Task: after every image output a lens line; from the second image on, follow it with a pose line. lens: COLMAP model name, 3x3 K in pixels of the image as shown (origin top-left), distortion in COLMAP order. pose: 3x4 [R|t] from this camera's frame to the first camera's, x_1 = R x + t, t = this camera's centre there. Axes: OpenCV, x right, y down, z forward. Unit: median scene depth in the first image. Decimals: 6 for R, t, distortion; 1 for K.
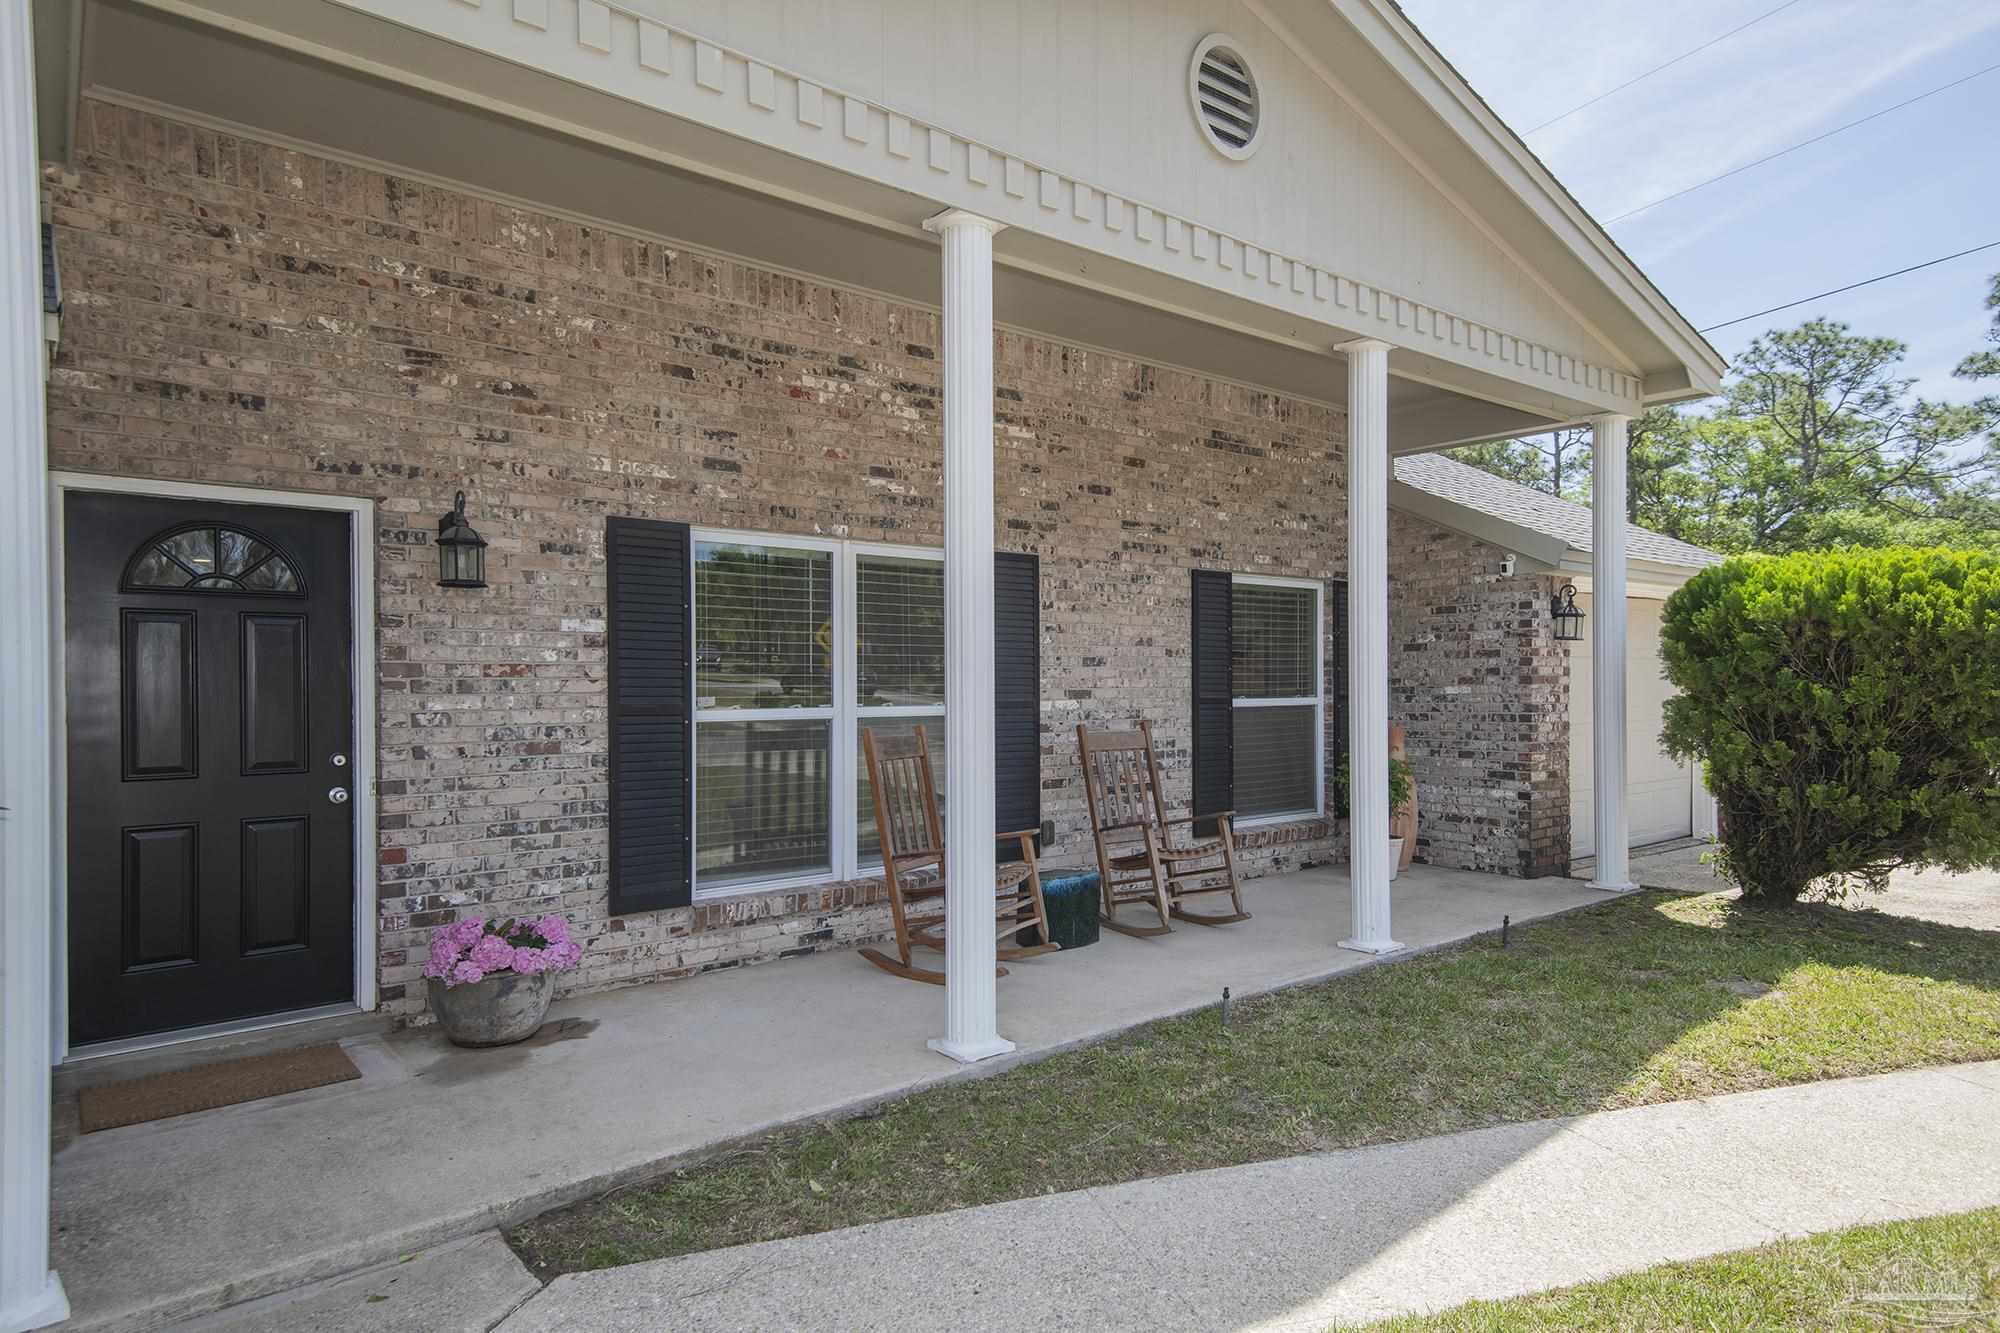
lens RADIAL K [[1152.9, 0, 1003.6], [0, 1152.9, 678.0], [0, 0, 1]] dist [0.047208, -0.000668]
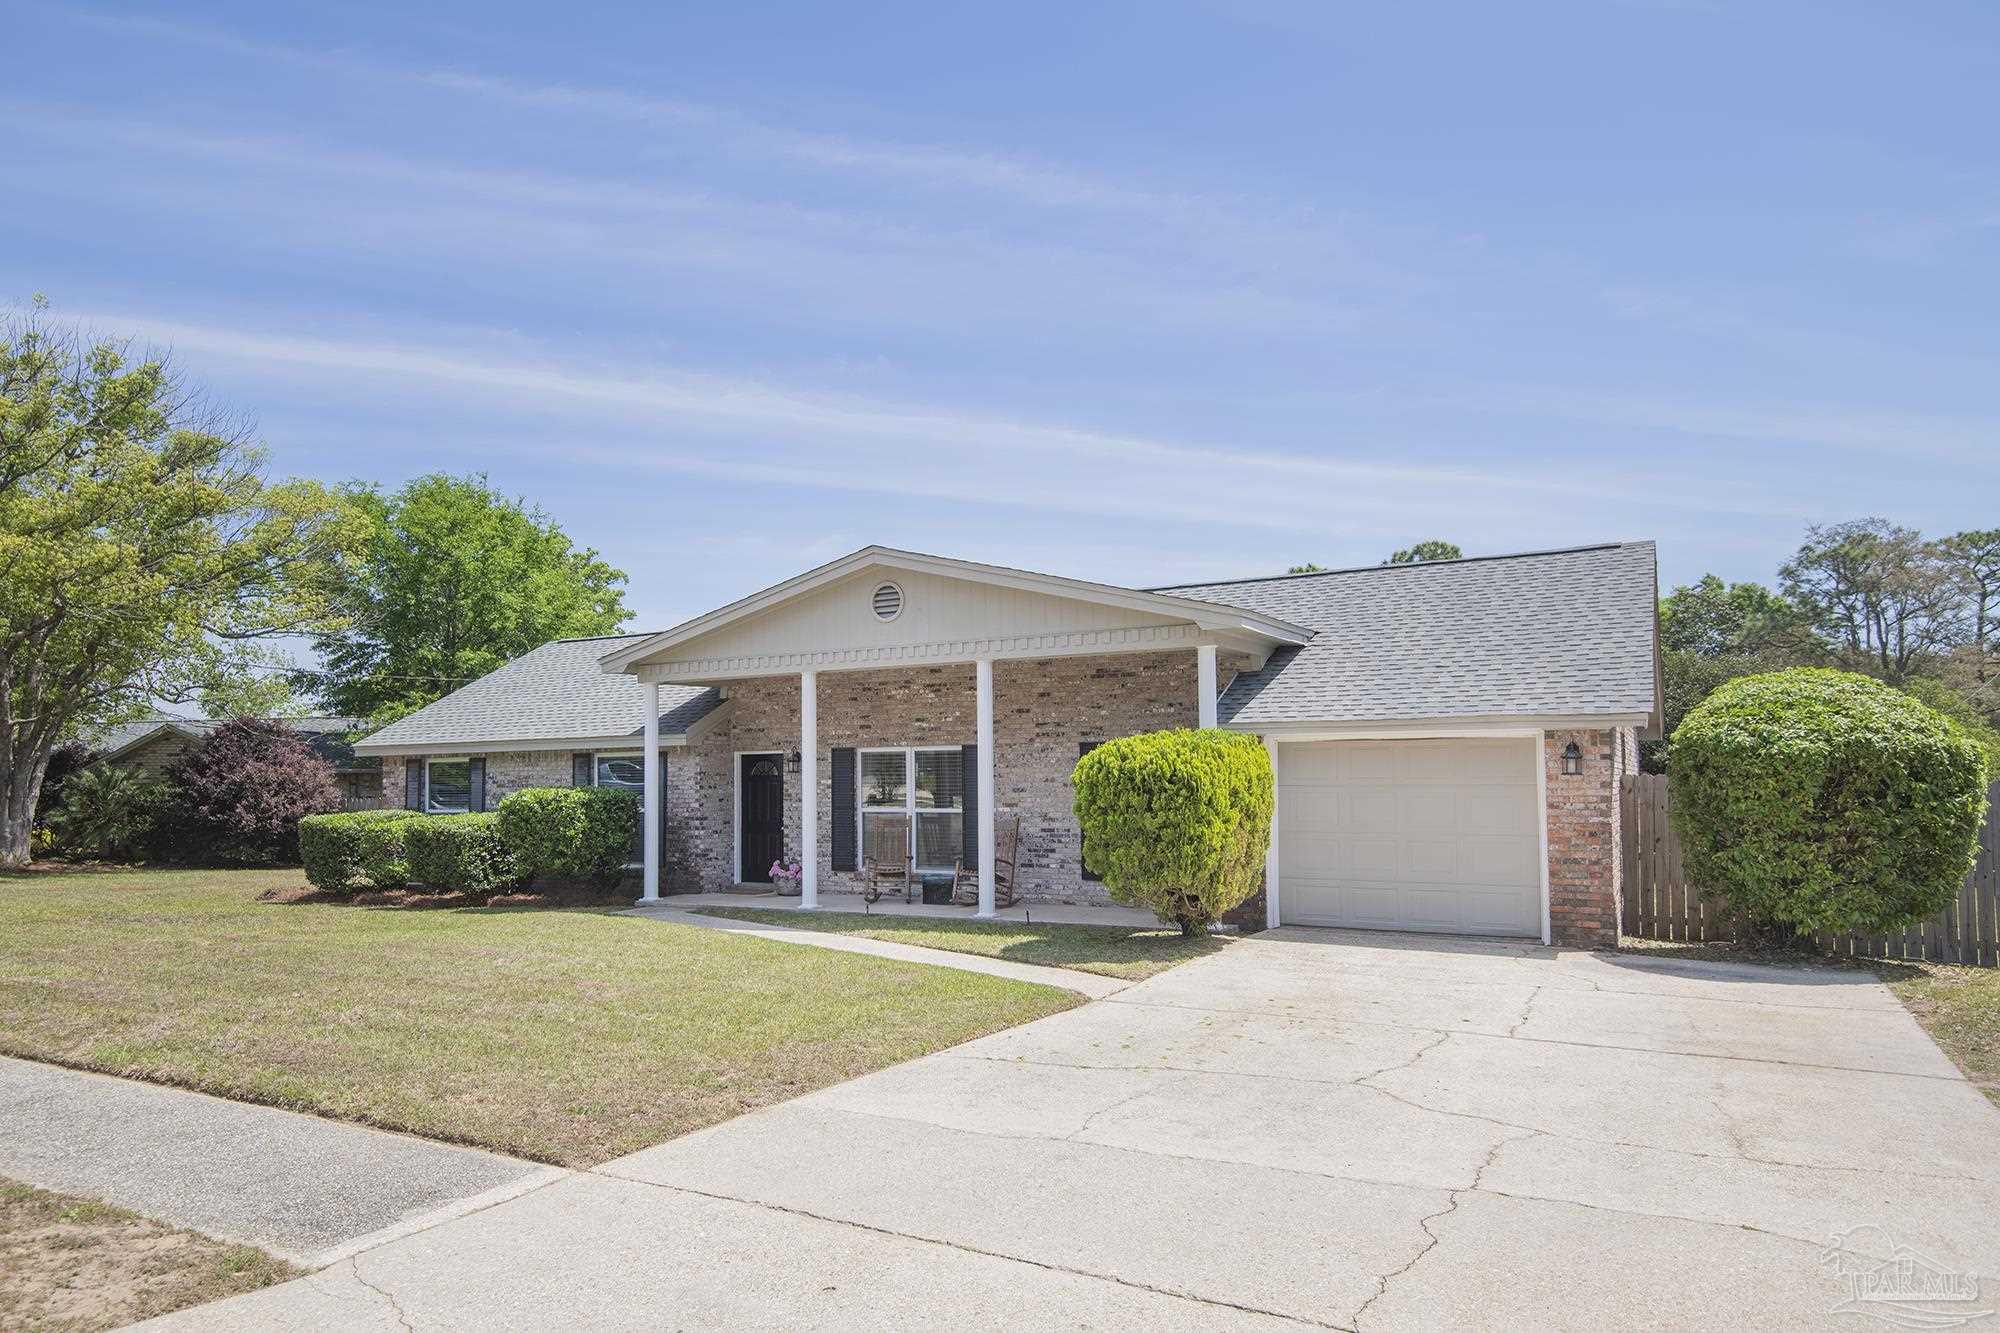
lens RADIAL K [[1266.9, 0, 992.2], [0, 1266.9, 680.3], [0, 0, 1]] dist [0.032523, 0.001223]
pose [[0.377333, -0.068174, -0.923565, 2.967916], [0.010651, 0.997540, -0.069283, -0.072405], [0.926016, 0.016306, 0.377131, 0.055839]]
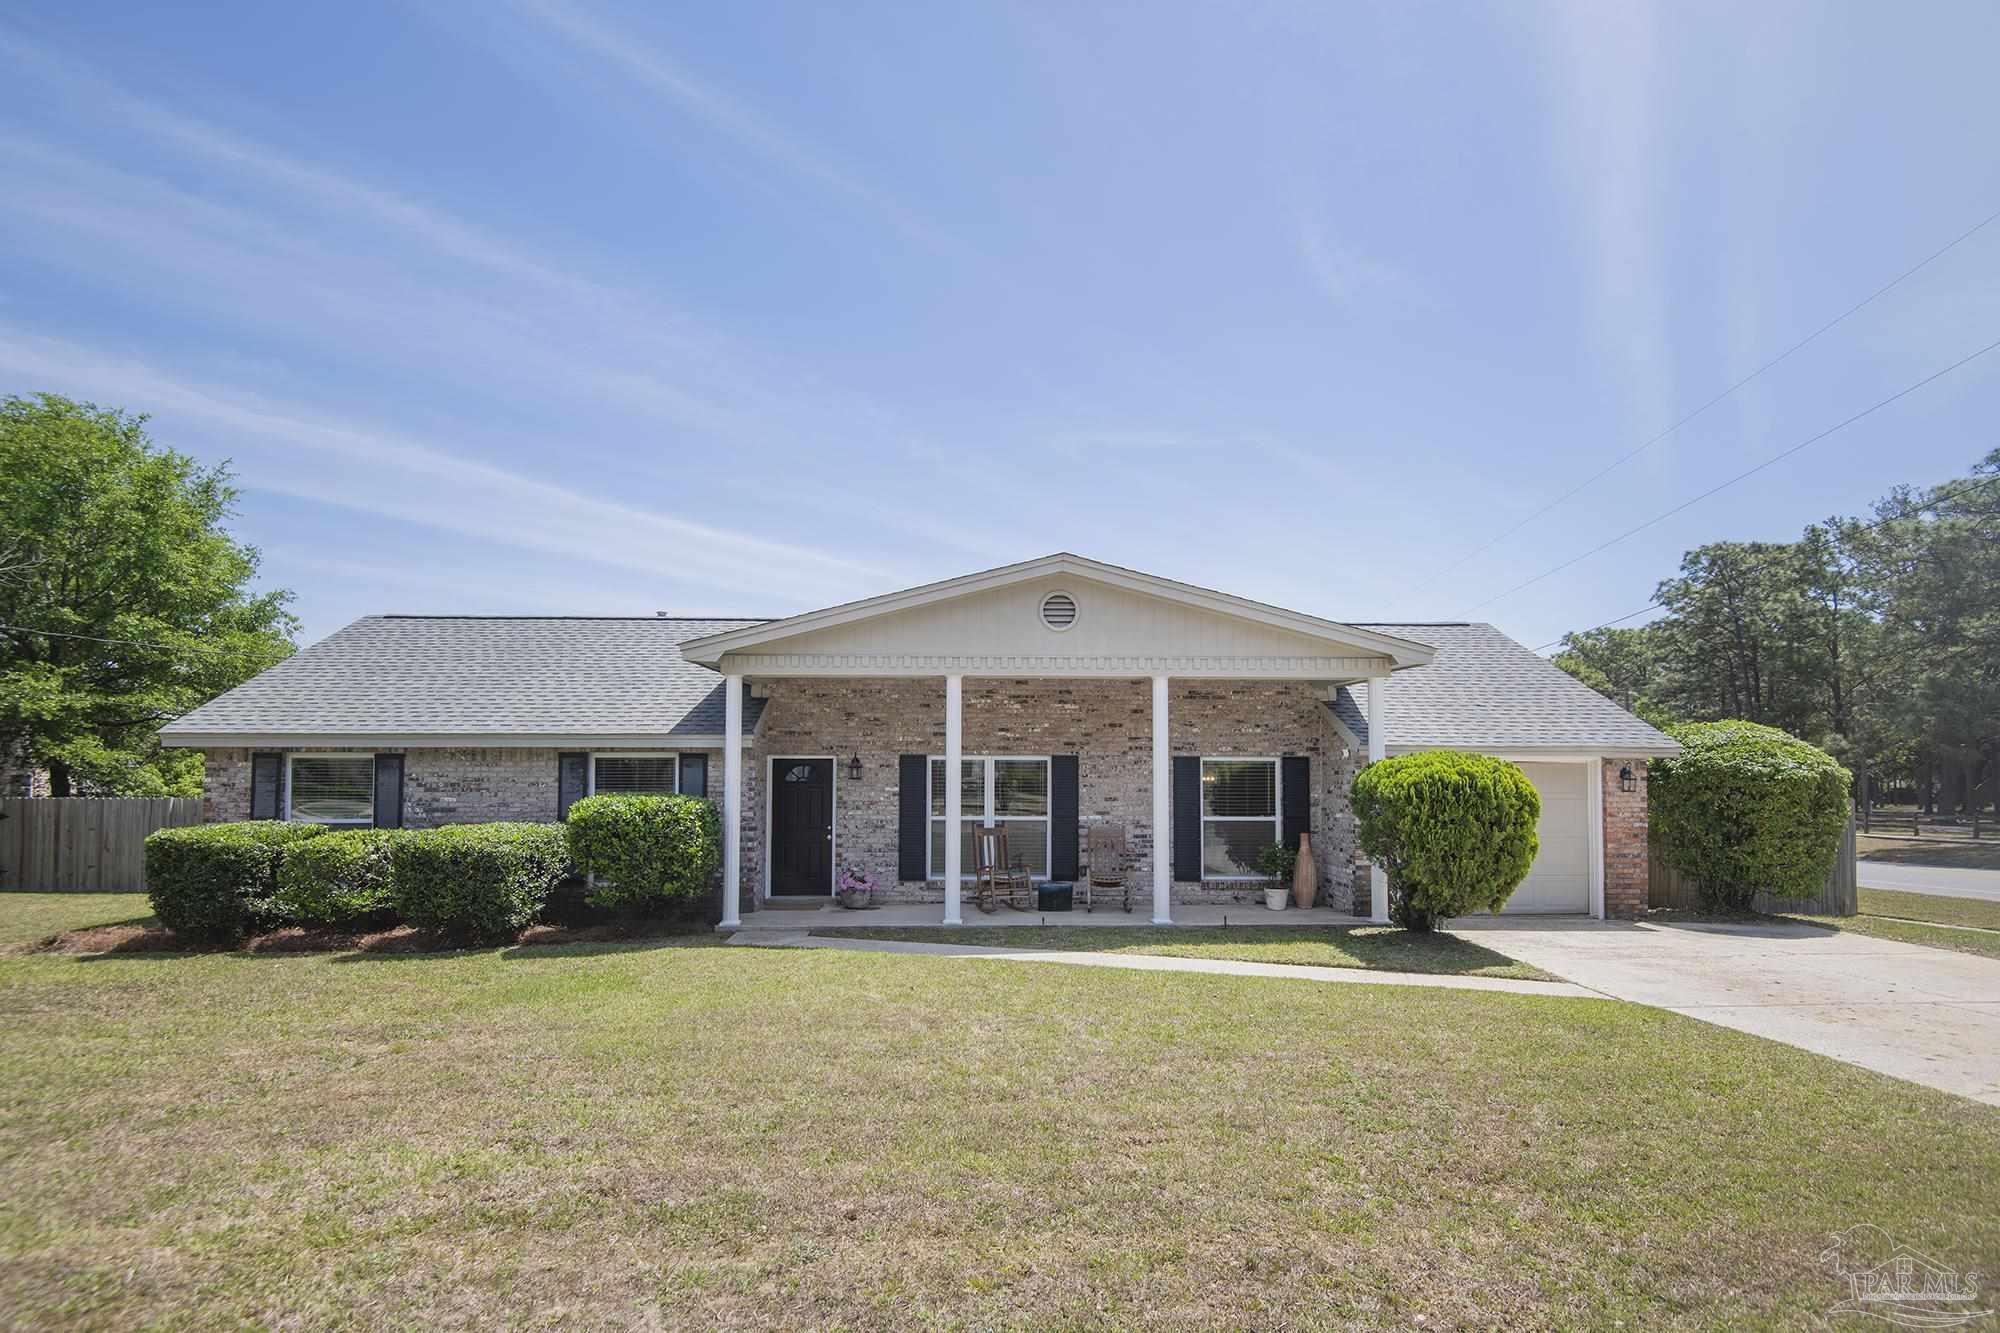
lens RADIAL K [[966.6, 0, 998.1], [0, 966.6, 711.2], [0, 0, 1]] dist [0.001261, -0.000667]
pose [[0.804345, -0.029600, -0.593424, 1.374939], [-0.006864, 0.998229, -0.059095, -0.097031], [0.594123, 0.051606, 0.802717, -0.929749]]
